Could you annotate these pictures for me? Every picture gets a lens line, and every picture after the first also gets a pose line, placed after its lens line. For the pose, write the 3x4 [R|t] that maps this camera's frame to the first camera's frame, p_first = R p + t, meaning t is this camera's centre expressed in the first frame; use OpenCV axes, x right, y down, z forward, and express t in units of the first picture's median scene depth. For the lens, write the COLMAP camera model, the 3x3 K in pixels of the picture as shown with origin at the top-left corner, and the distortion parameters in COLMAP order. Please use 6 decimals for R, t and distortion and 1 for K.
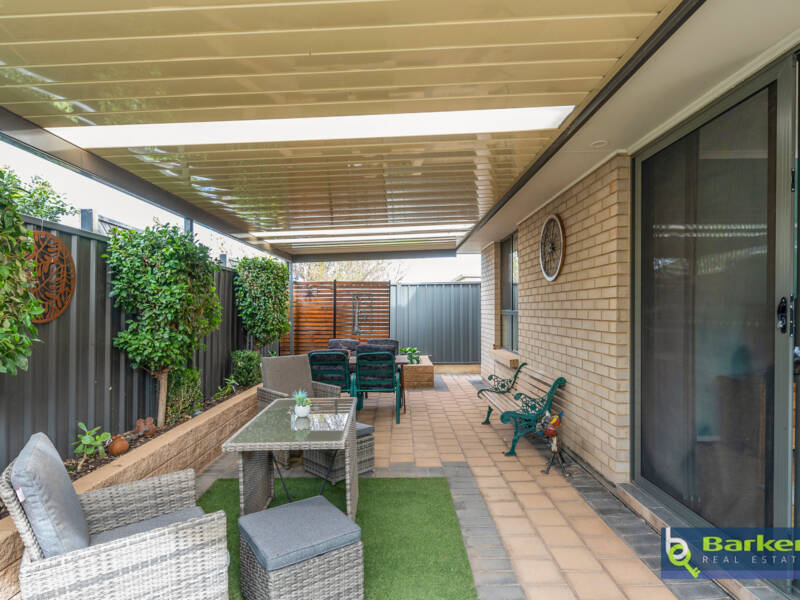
lens RADIAL K [[421.8, 0, 398.6], [0, 421.8, 307.7], [0, 0, 1]] dist [0.040715, -0.000086]
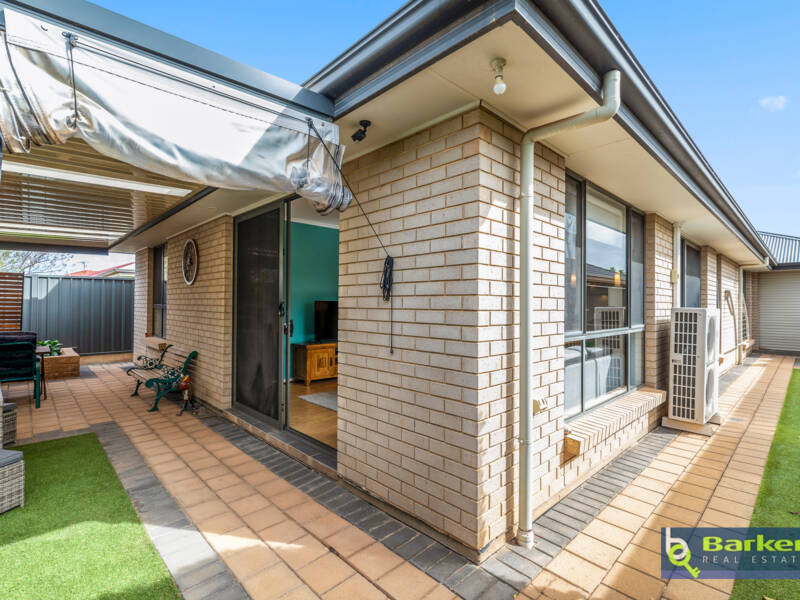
lens RADIAL K [[391.6, 0, 423.2], [0, 391.6, 302.0], [0, 0, 1]] dist [-0.022018, -0.000083]
pose [[0.682440, 0.017921, 0.730722, -0.055822], [-0.018124, 0.999807, -0.007594, -0.008870], [-0.730717, -0.008061, 0.682633, -0.445538]]
